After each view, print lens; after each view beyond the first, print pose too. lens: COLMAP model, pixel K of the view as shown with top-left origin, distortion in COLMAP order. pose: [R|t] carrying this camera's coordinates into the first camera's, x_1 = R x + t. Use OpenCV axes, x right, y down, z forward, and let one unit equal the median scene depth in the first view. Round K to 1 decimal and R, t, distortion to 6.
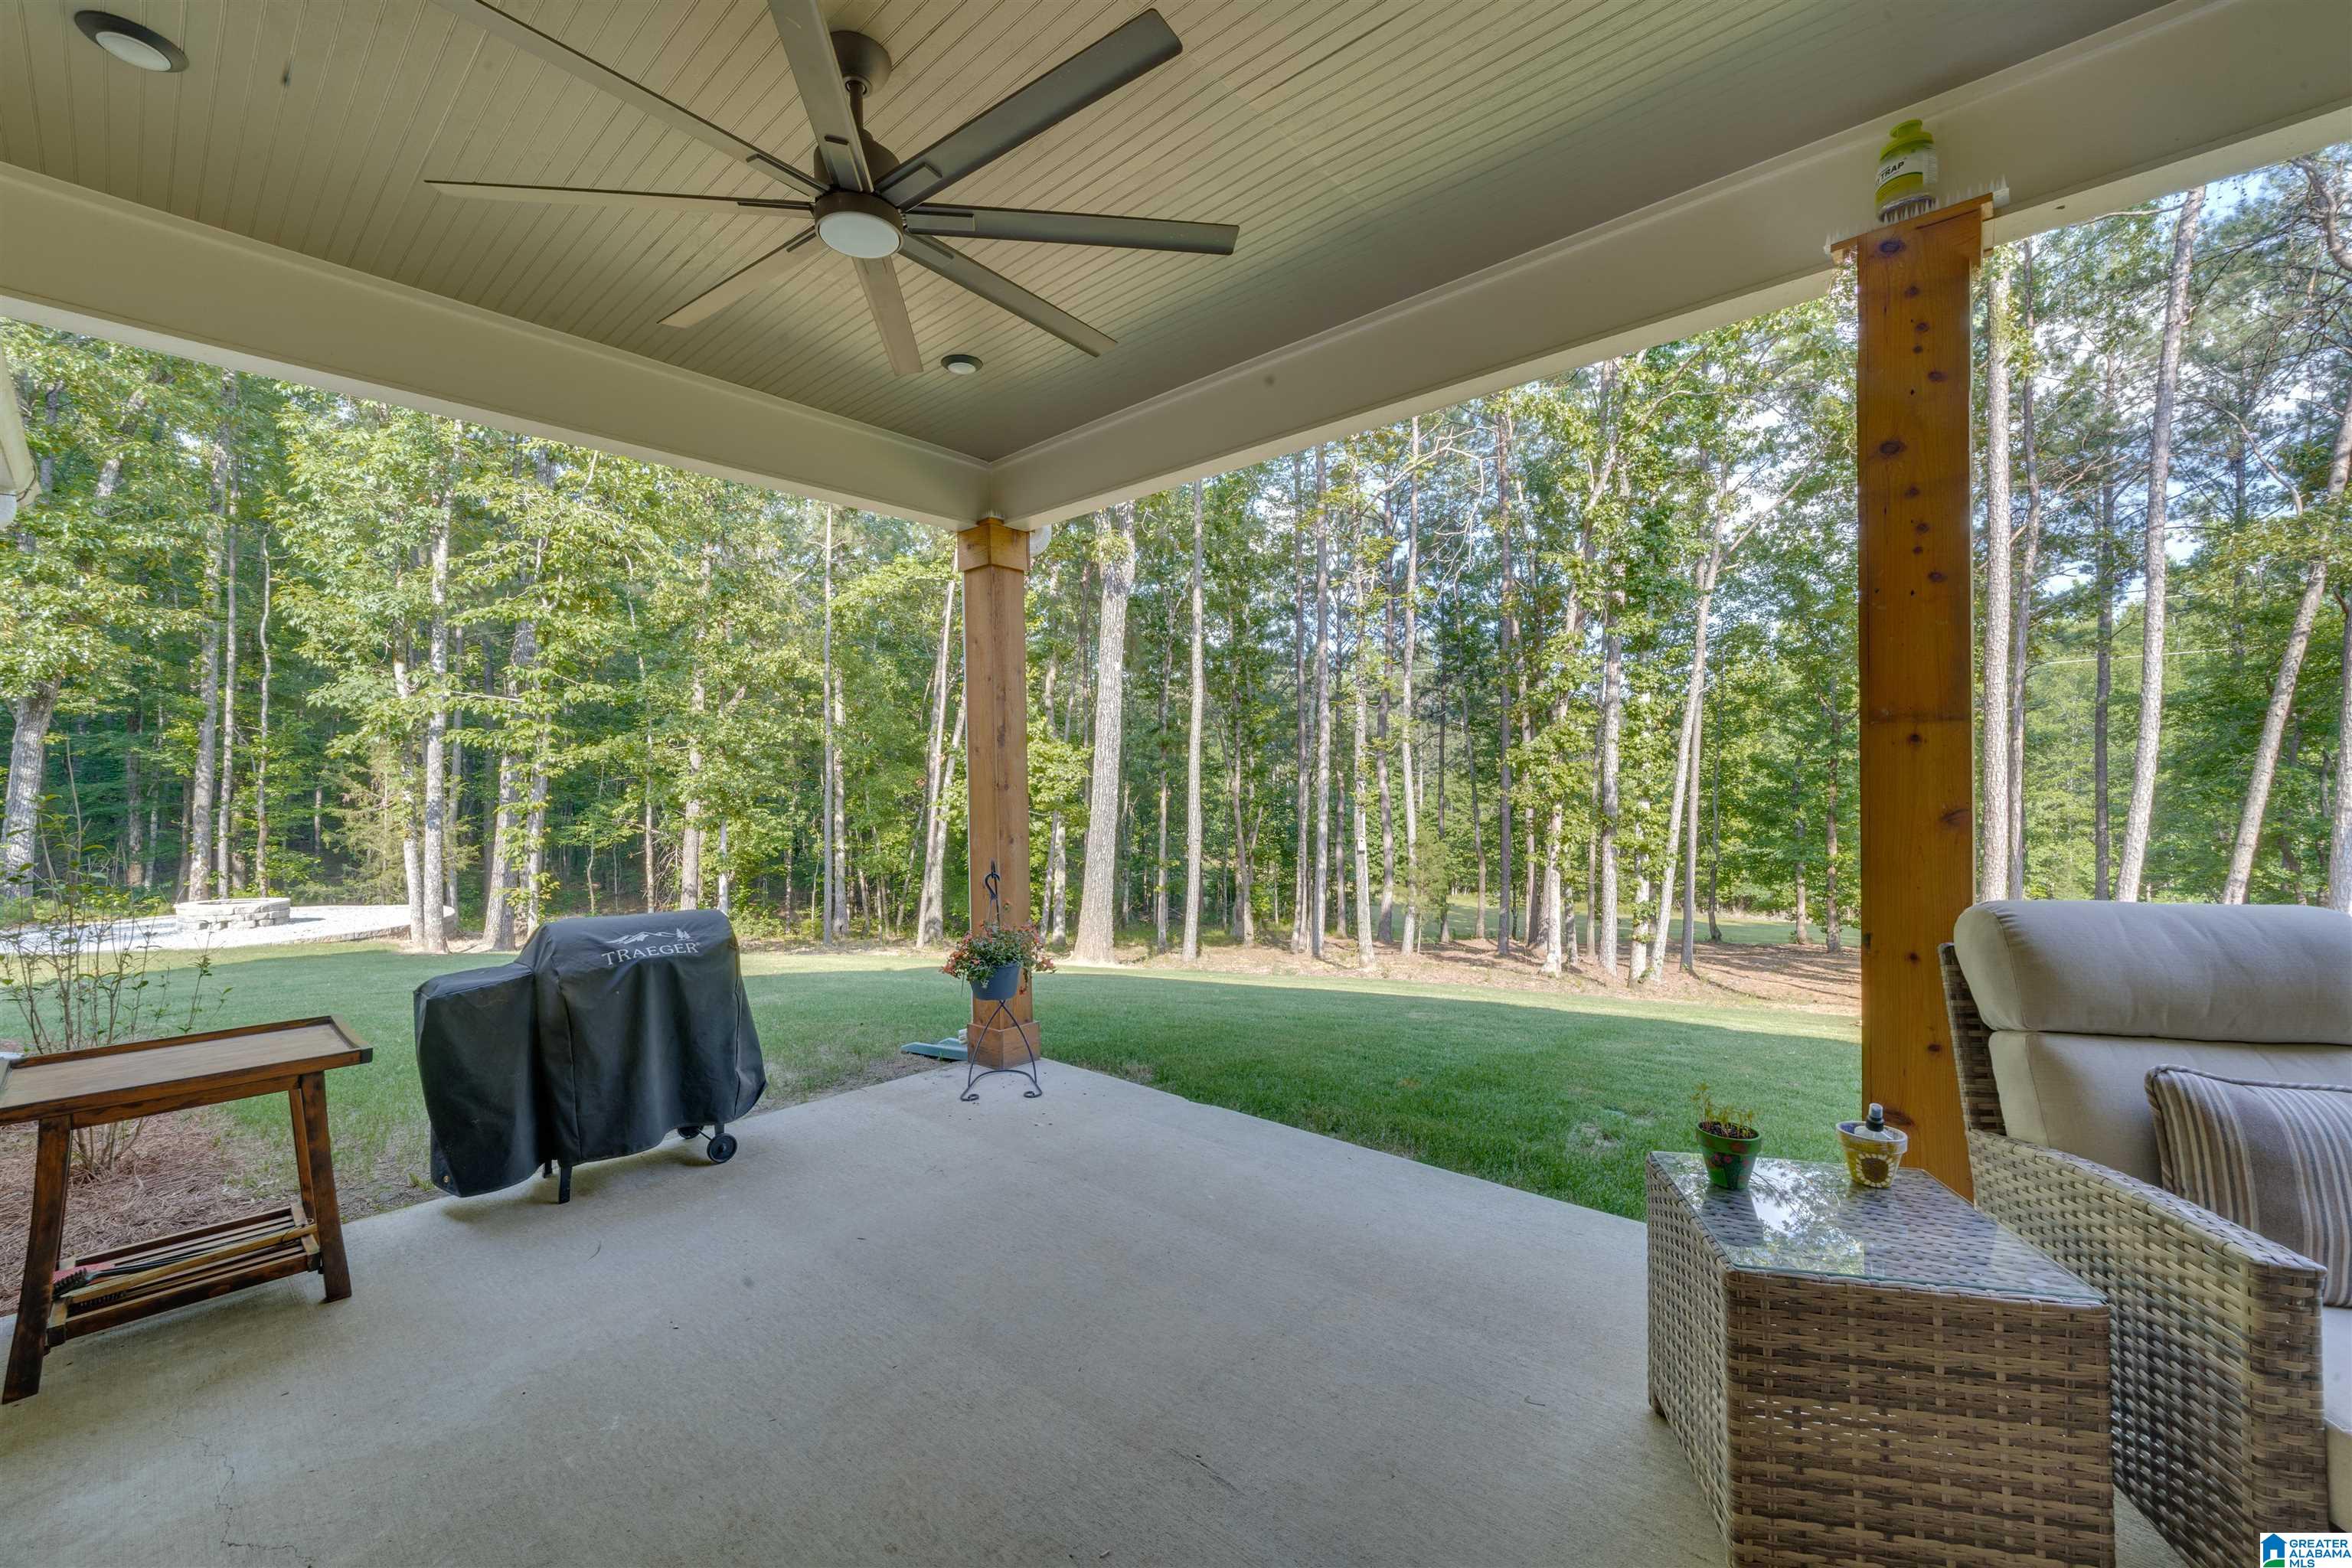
lens RADIAL K [[1009.8, 0, 1197.8], [0, 1009.8, 796.7], [0, 0, 1]] dist [0.010121, 0.000216]
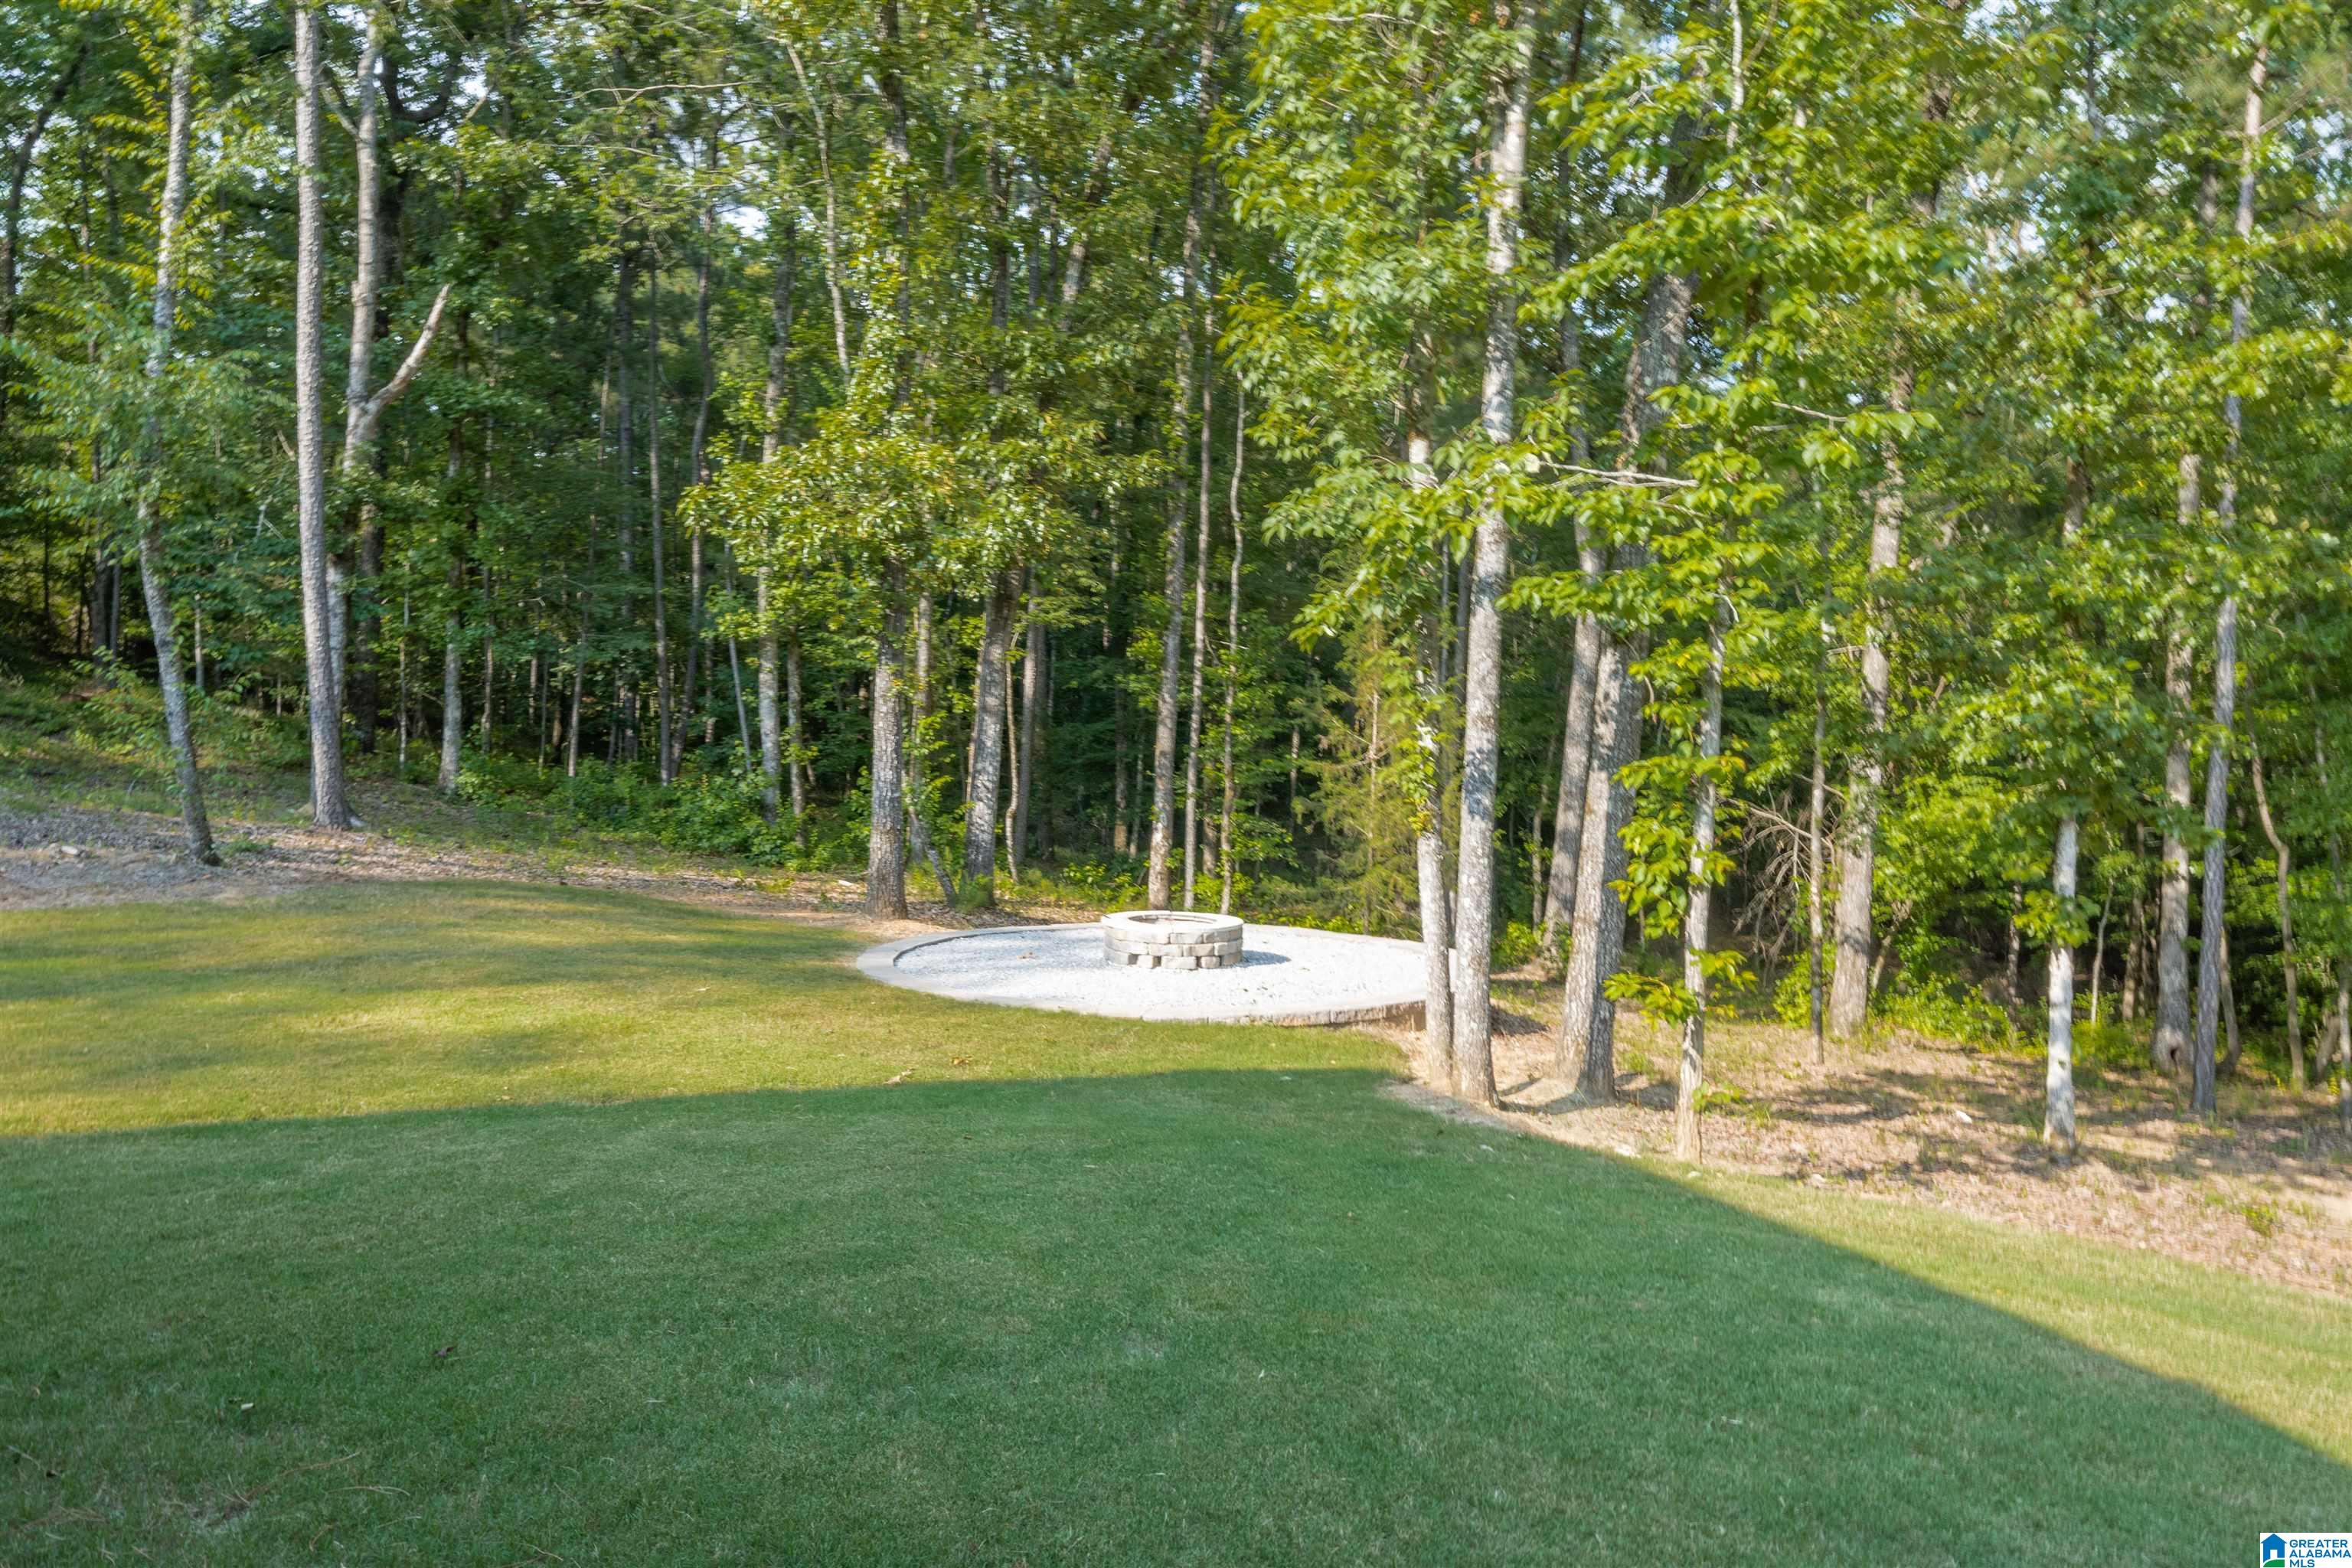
lens RADIAL K [[1459.6, 0, 1176.0], [0, 1459.6, 784.0], [0, 0, 1]] dist [0.000699, -0.000029]
pose [[0.698075, 0.031939, -0.715311, -0.311368], [-0.016056, 0.999452, 0.028957, 0.002247], [0.715844, -0.008729, 0.698206, 0.372281]]
